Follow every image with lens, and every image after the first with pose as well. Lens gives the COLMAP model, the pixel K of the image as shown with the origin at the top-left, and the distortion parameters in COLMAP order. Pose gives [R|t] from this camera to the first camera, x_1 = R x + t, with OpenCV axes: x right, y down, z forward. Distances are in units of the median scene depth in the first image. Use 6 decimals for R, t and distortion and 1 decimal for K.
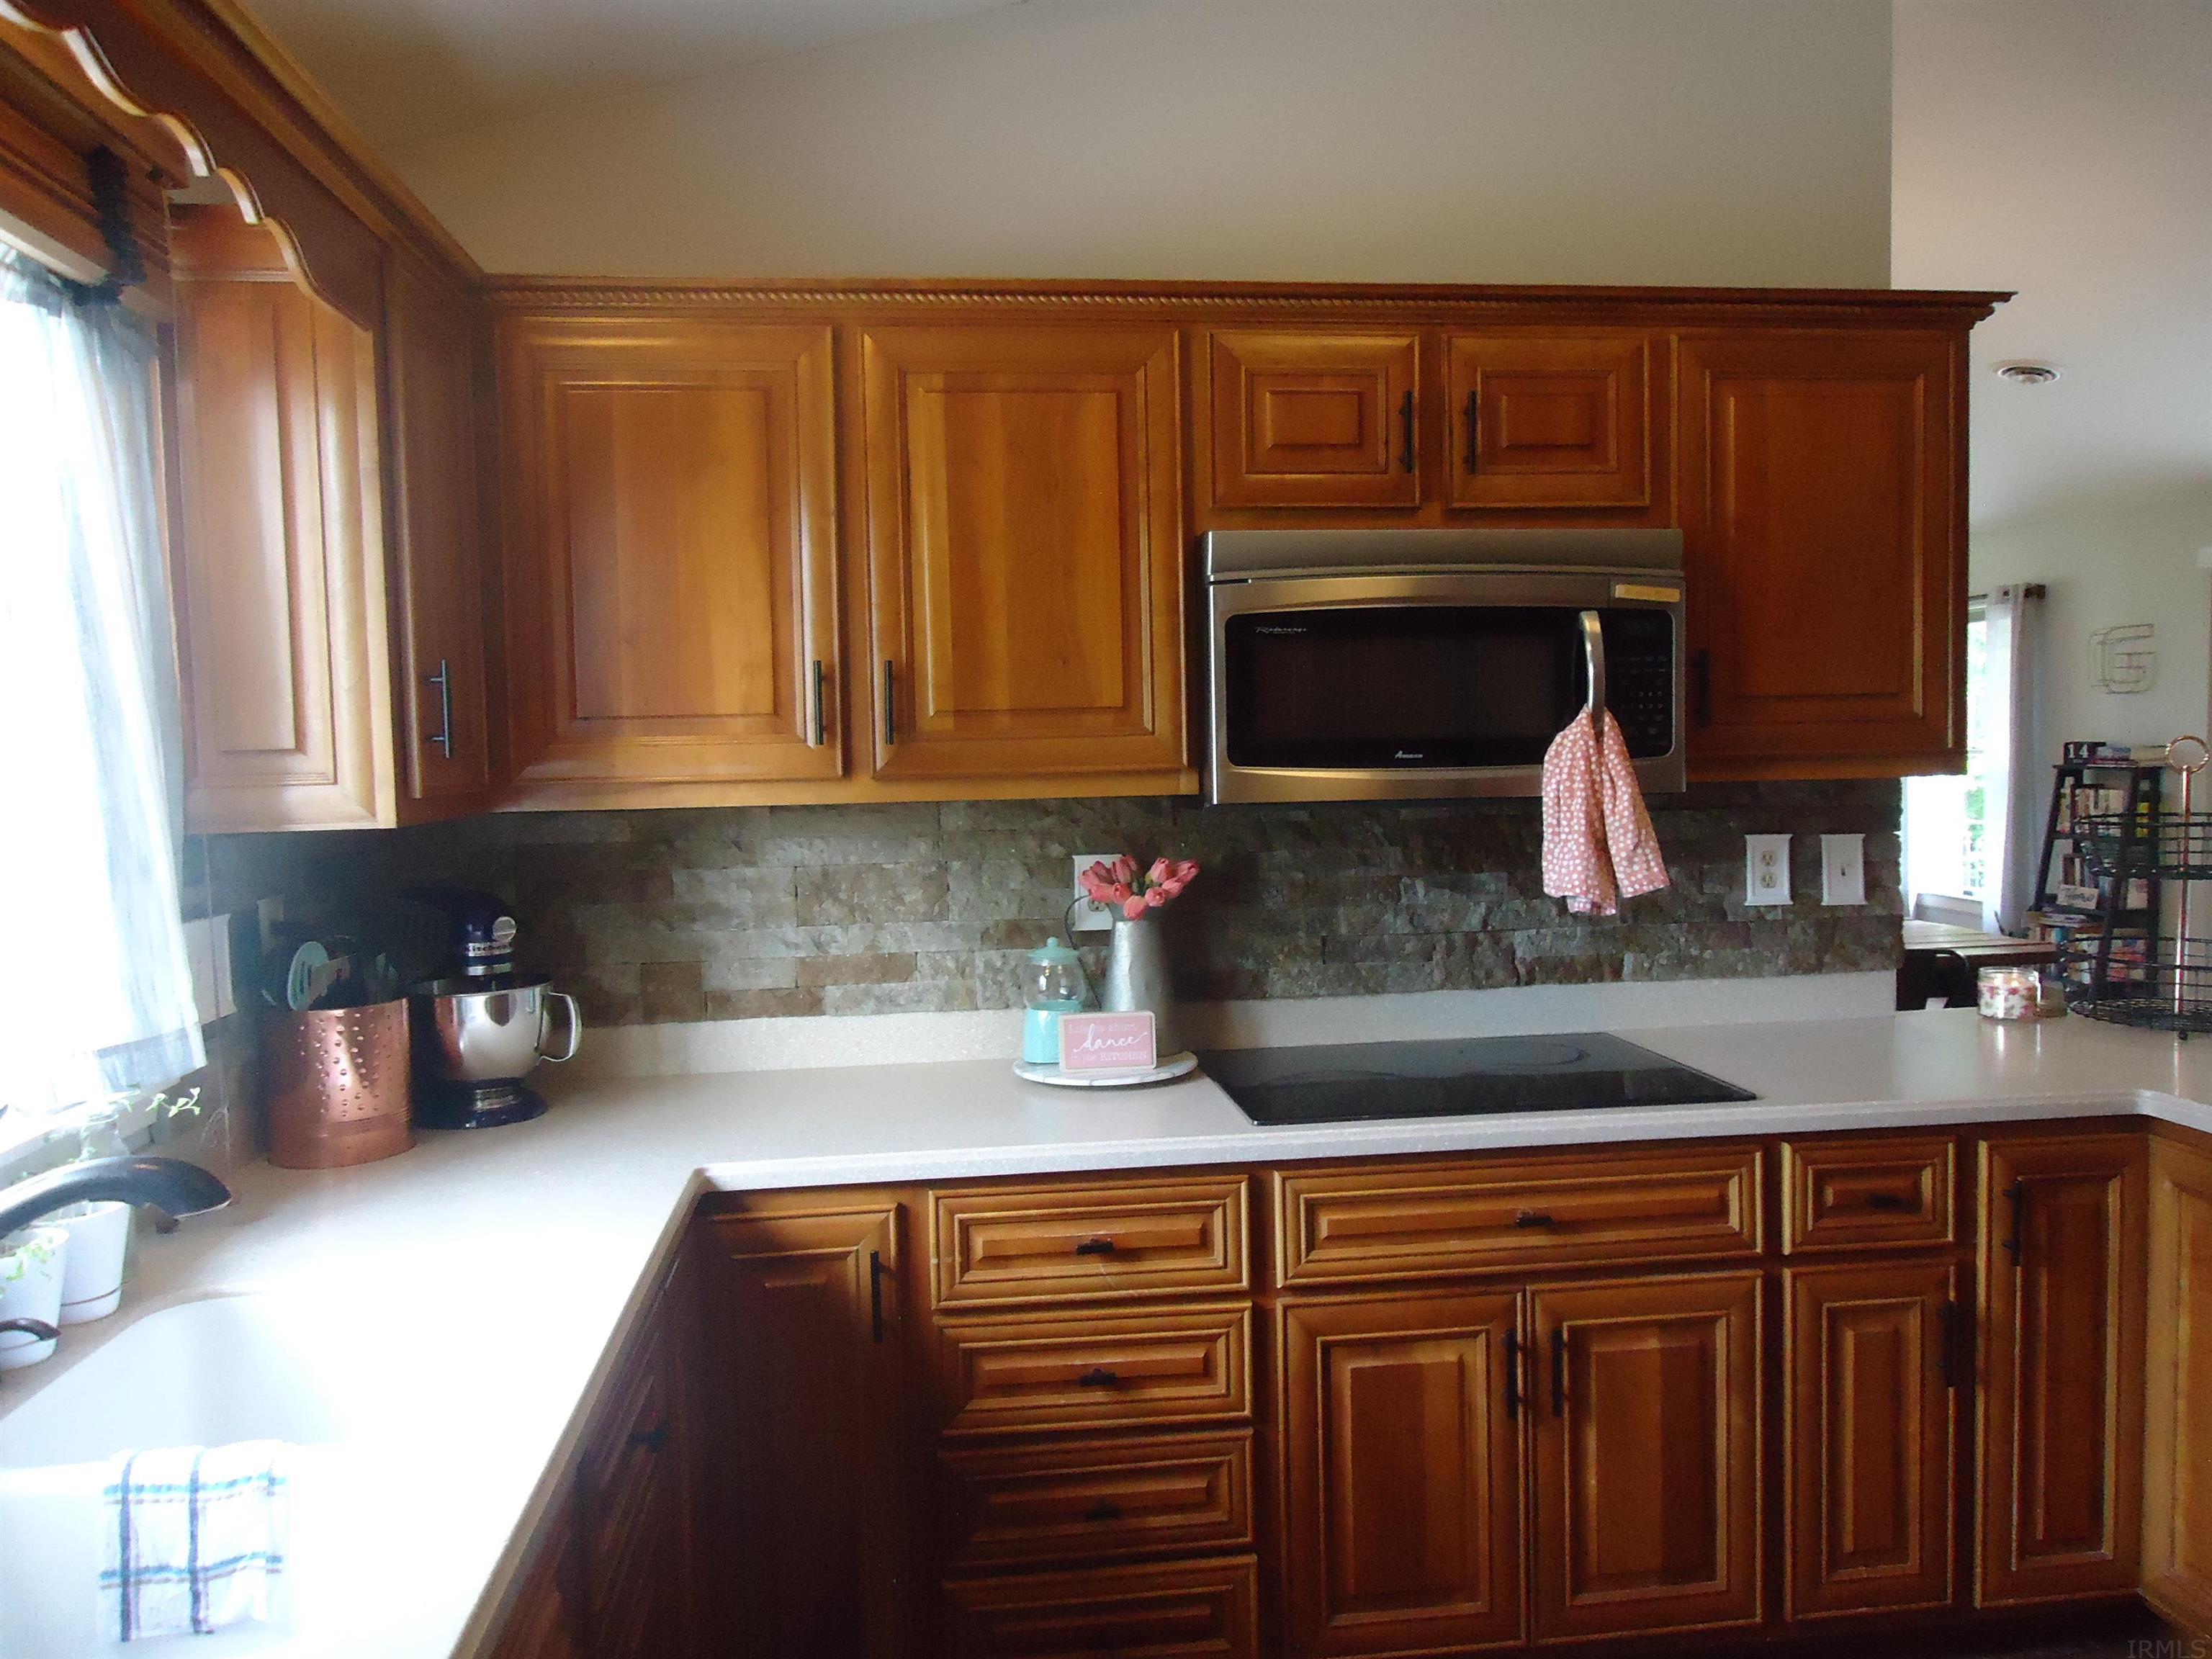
lens RADIAL K [[1604.9, 0, 1102.1], [0, 1604.9, 819.0], [0, 0, 1]] dist [0.002647, 0.001802]
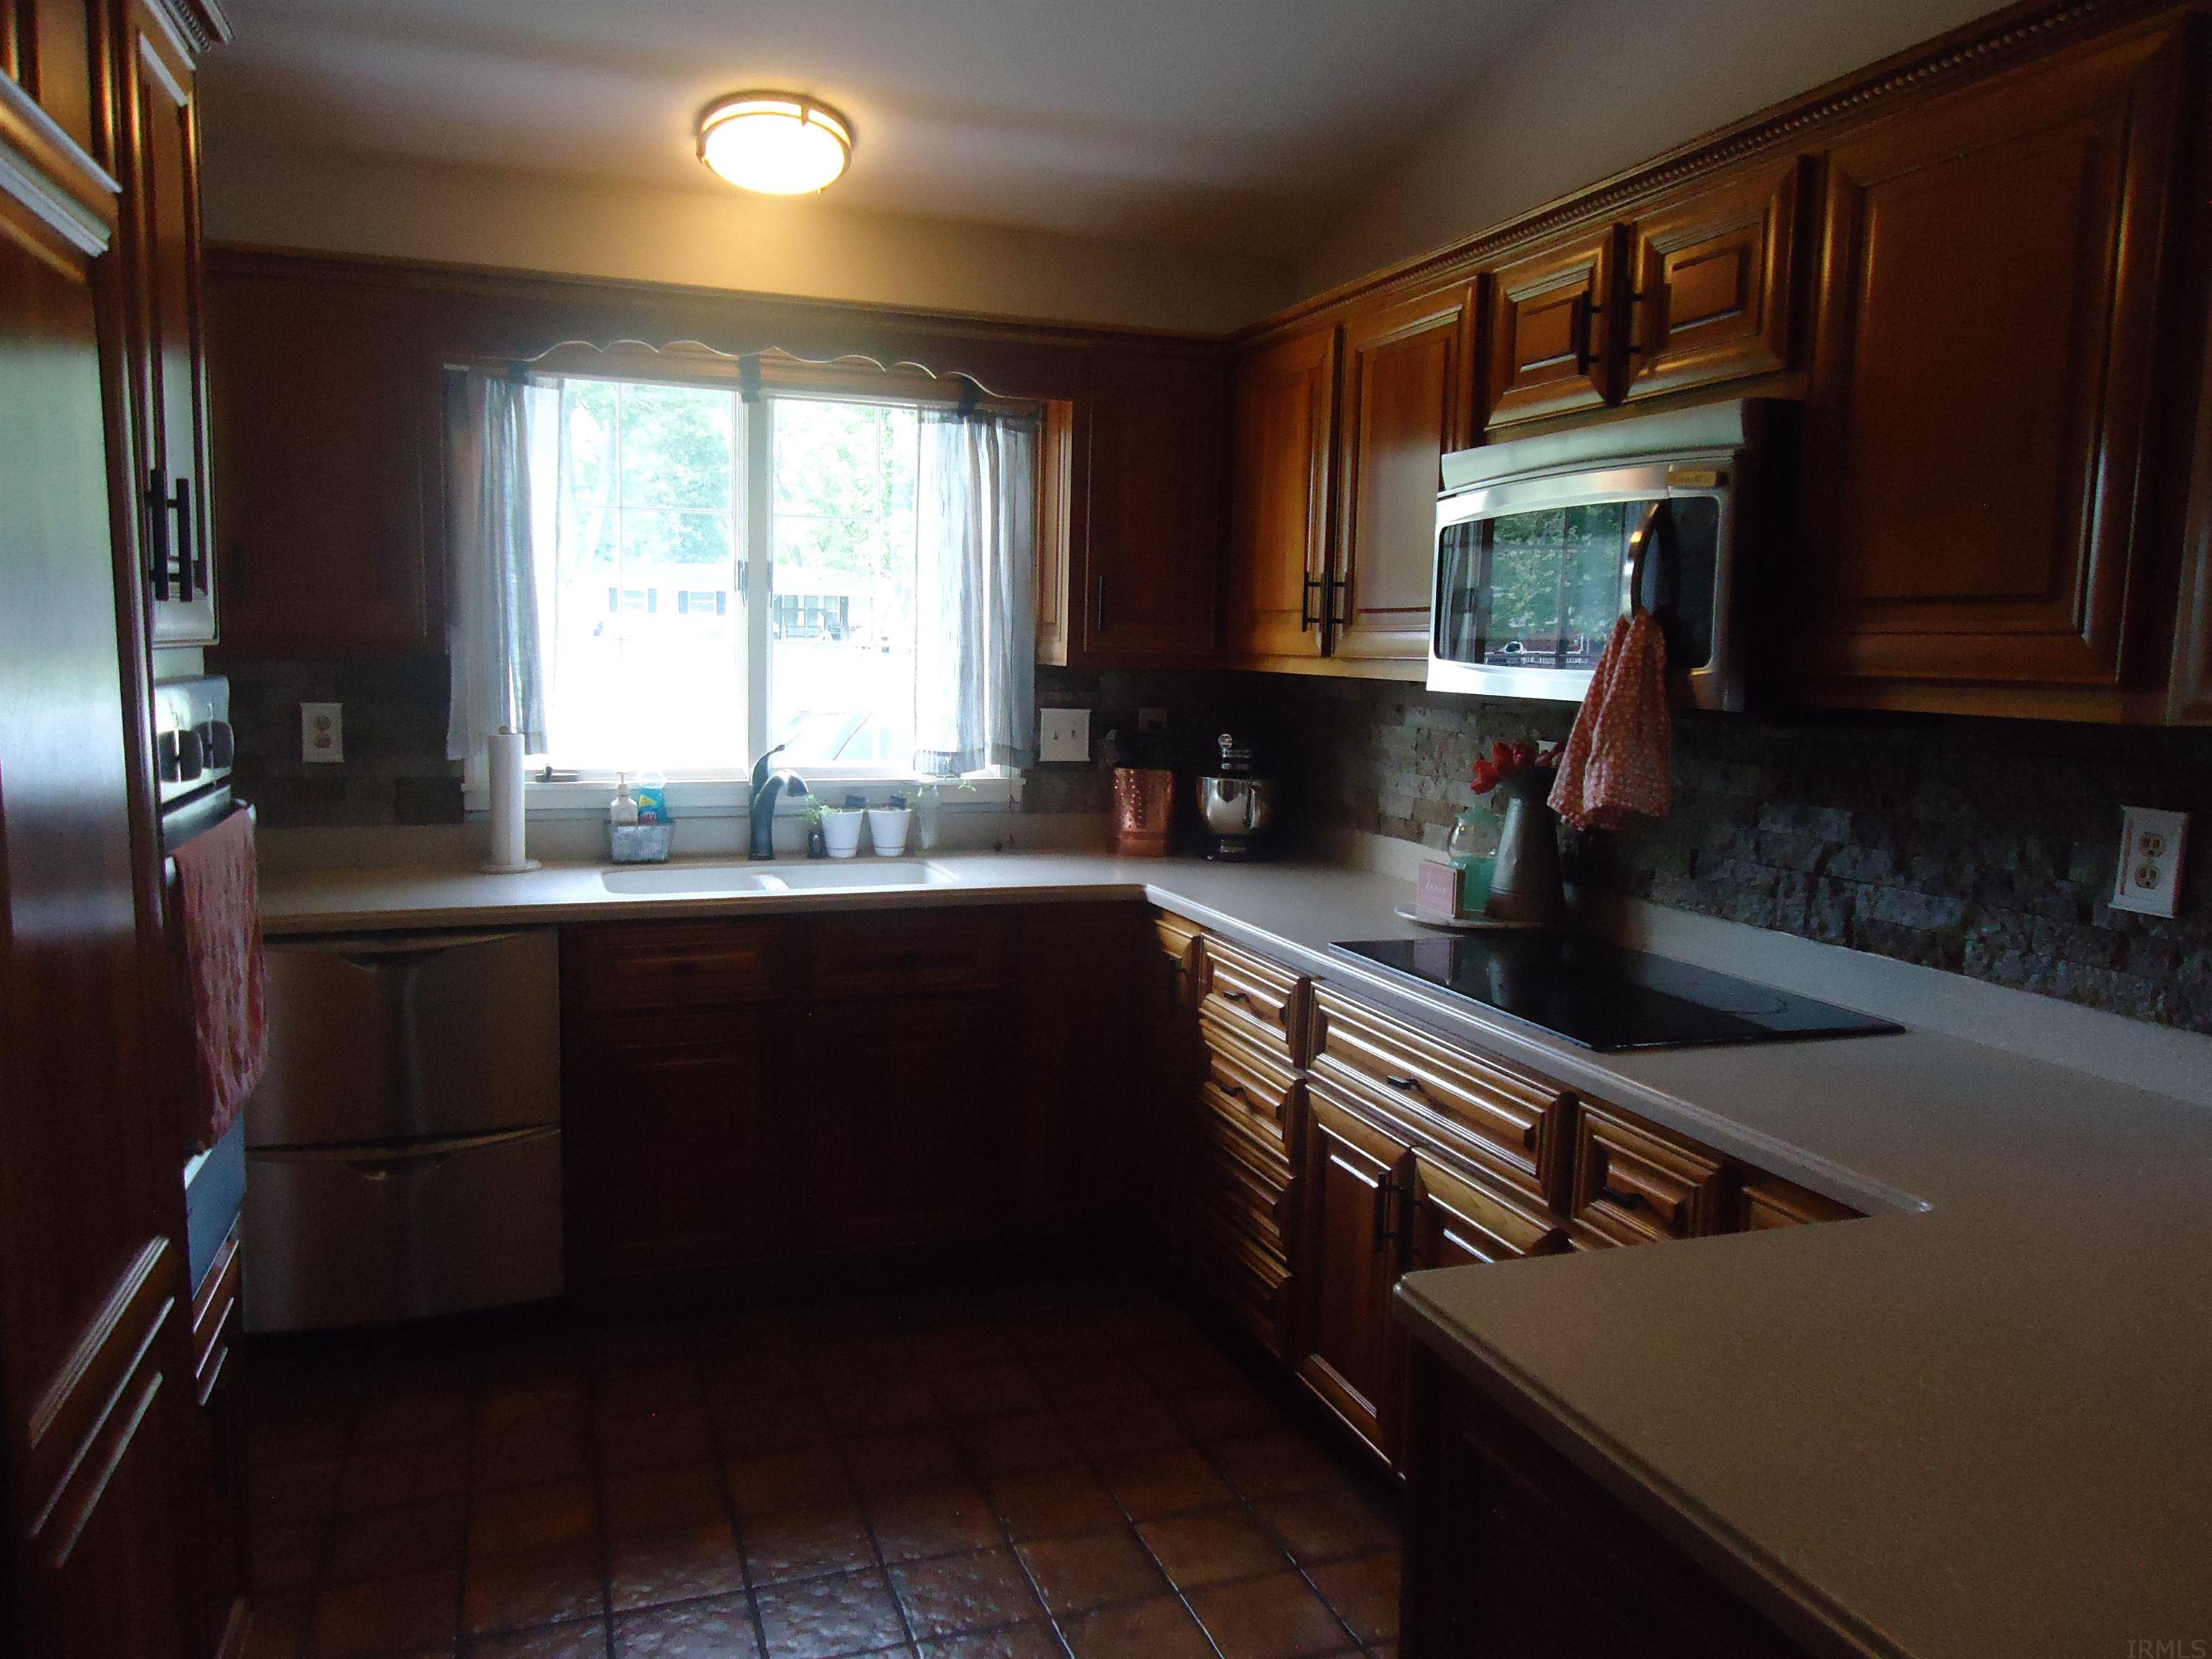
lens RADIAL K [[1604.9, 0, 1097.1], [0, 1604.9, 818.5], [0, 0, 1]] dist [0.002647, 0.001802]
pose [[0.214157, 0.132750, -0.967737, 1.013923], [-0.085841, 0.989447, 0.116732, -0.028199], [0.973020, 0.058072, 0.223293, 0.439094]]
